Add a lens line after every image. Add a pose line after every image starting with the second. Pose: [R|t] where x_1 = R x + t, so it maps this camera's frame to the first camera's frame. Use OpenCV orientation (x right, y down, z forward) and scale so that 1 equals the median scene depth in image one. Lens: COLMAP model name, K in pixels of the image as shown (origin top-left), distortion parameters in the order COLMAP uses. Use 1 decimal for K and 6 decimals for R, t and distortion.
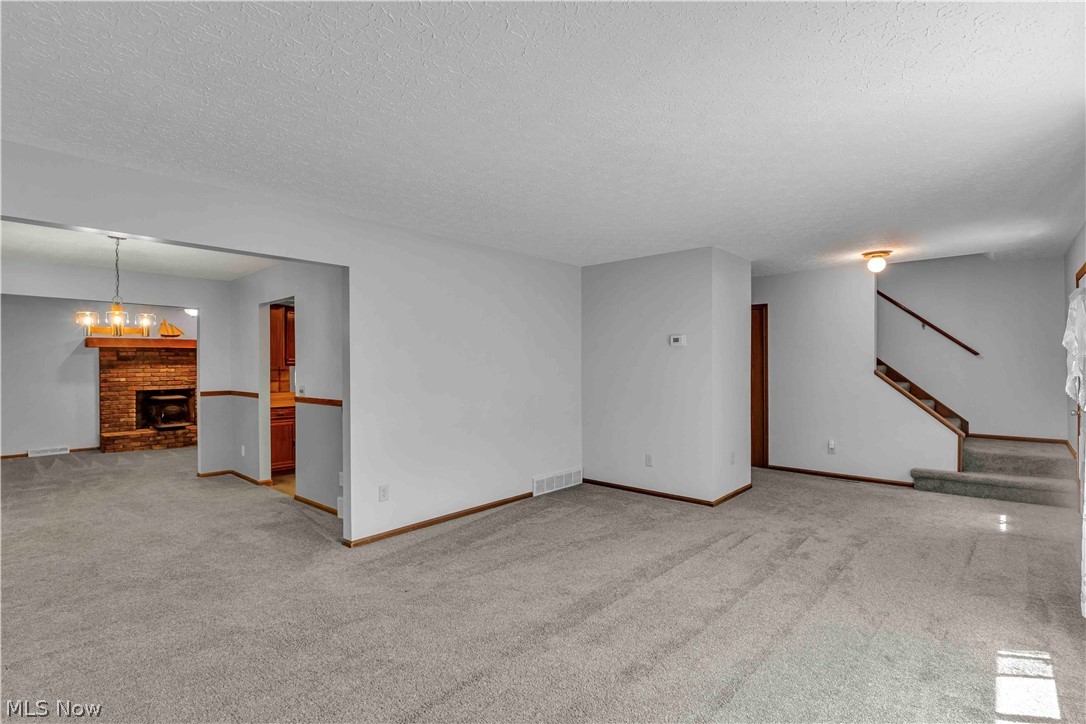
lens RADIAL K [[512.3, 0, 552.2], [0, 512.3, 360.7], [0, 0, 1]] dist [-0.007287, -0.000452]
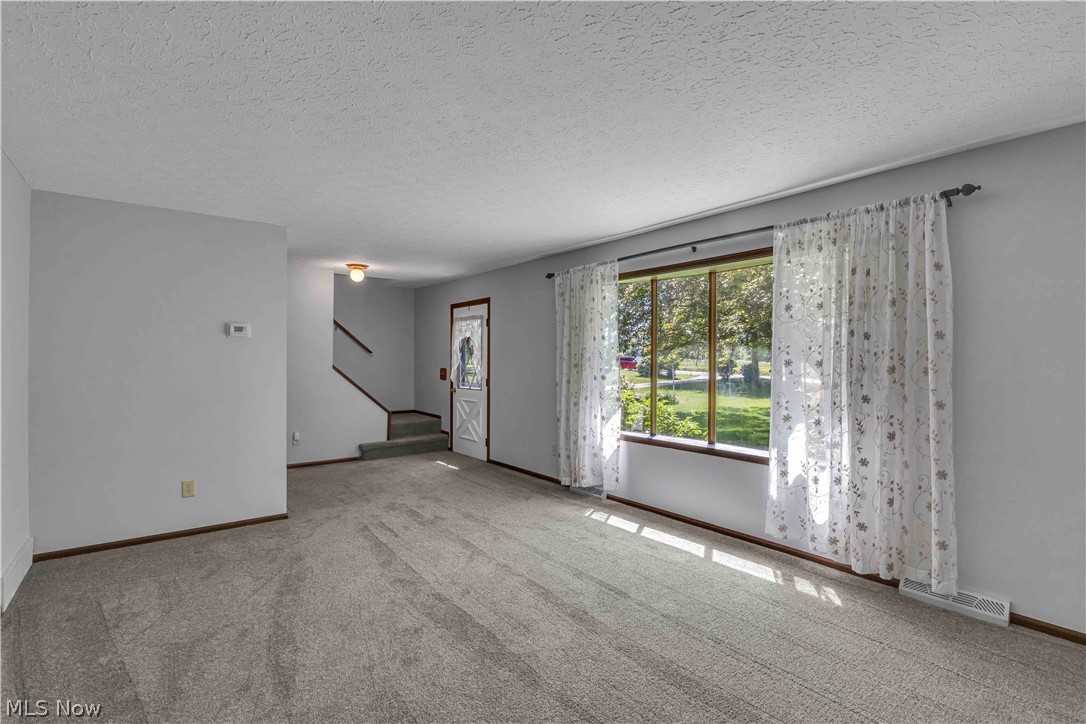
lens RADIAL K [[512.3, 0, 524.5], [0, 512.3, 353.6], [0, 0, 1]] dist [-0.007287, -0.000452]
pose [[0.199661, 0.013273, 0.979775, -0.580844], [-0.005948, 0.999906, -0.012334, 0.006475], [-0.979847, -0.003365, 0.199721, 0.498472]]
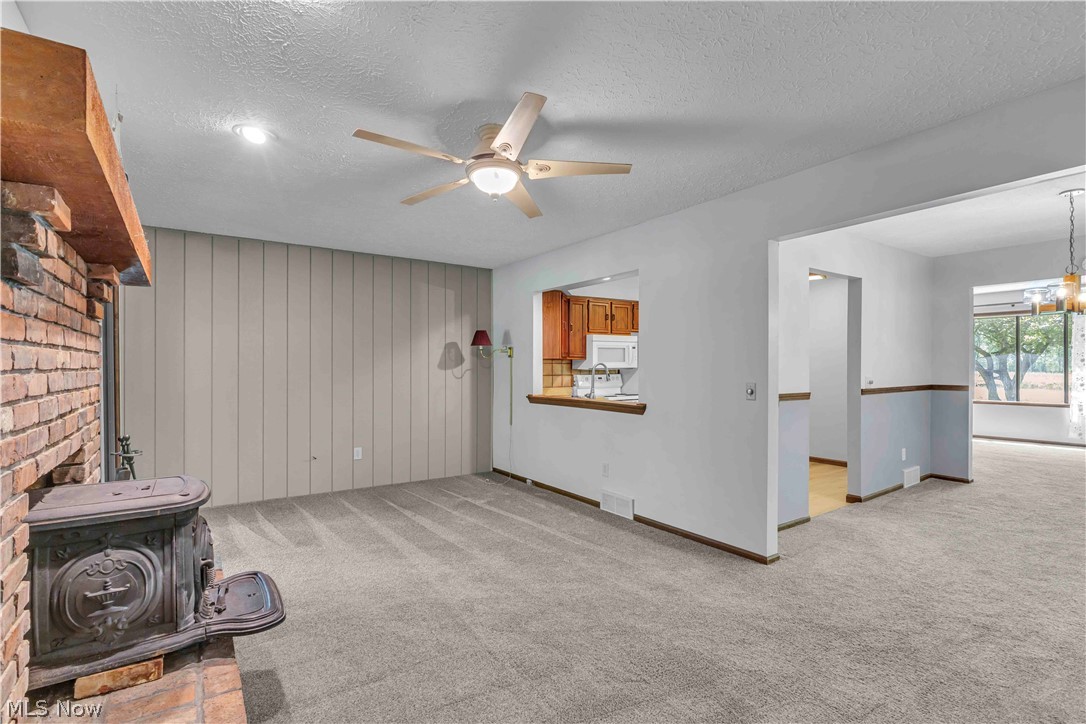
lens RADIAL K [[512.3, 0, 525.6], [0, 512.3, 364.9], [0, 0, 1]] dist [-0.007287, -0.000452]
pose [[0.241848, 0.012303, 0.970236, -0.954486], [-0.010480, 0.999894, -0.010067, 0.021994], [-0.970257, -0.007734, 0.241952, 0.840528]]
